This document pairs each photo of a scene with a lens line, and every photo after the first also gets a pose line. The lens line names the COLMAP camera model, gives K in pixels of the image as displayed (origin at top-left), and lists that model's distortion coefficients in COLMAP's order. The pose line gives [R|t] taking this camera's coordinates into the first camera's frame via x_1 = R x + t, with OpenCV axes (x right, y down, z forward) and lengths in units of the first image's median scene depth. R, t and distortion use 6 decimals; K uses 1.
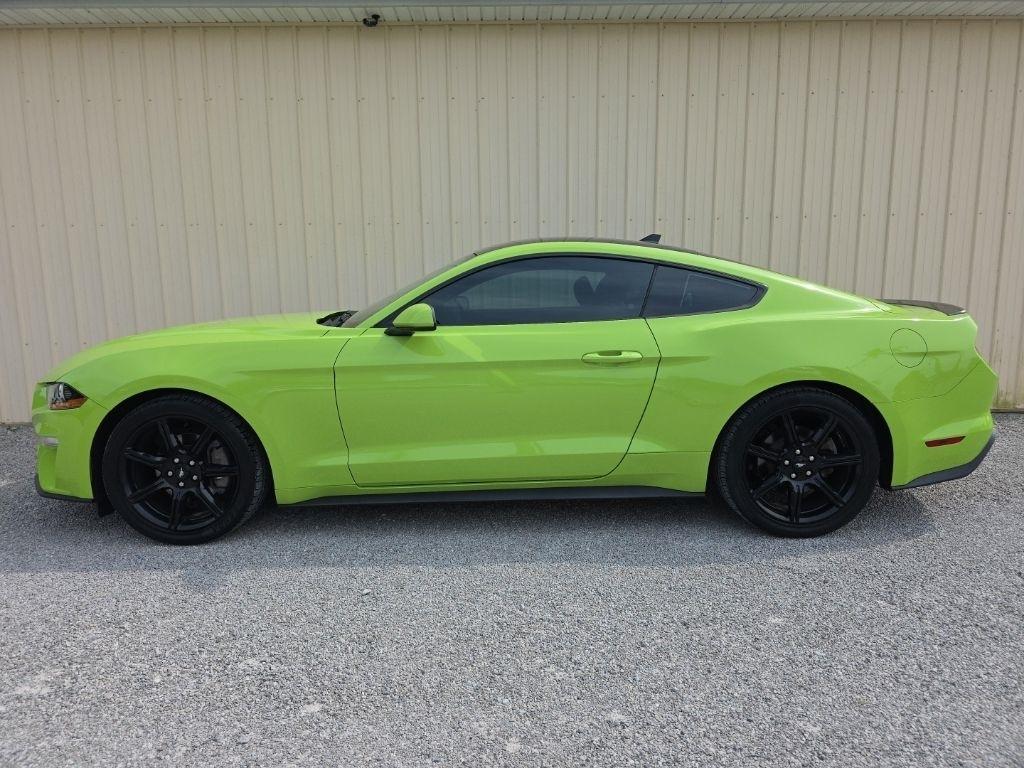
lens RADIAL K [[694.8, 0, 512.0], [0, 694.8, 384.0], [0, 0, 1]] dist [0.055771, -0.053920]
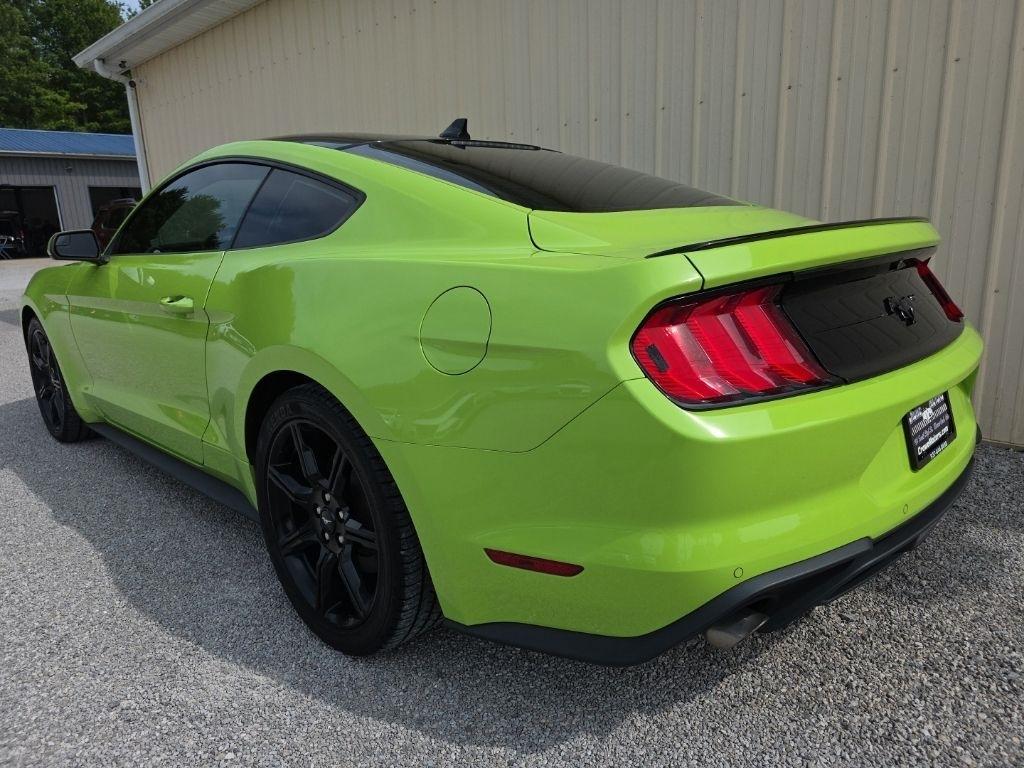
lens RADIAL K [[694.8, 0, 512.0], [0, 694.8, 384.0], [0, 0, 1]] dist [0.055771, -0.053920]
pose [[0.706937, 0.148298, -0.691554, 0.880377], [-0.083030, 0.988411, 0.127080, -0.075141], [0.702386, -0.032418, 0.711058, 0.705321]]
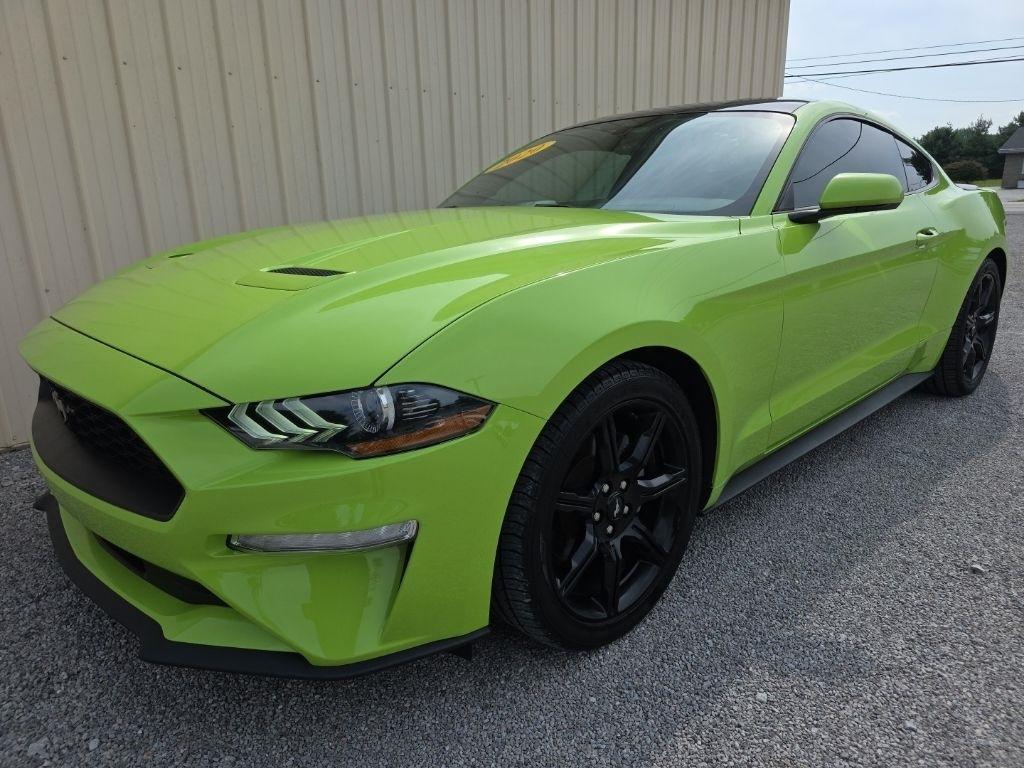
lens RADIAL K [[694.8, 0, 512.0], [0, 694.8, 384.0], [0, 0, 1]] dist [0.055771, -0.053920]
pose [[0.725252, -0.193293, 0.660793, -0.857936], [0.121263, 0.980639, 0.153761, -0.054302], [-0.677720, -0.031386, 0.734650, 0.675658]]
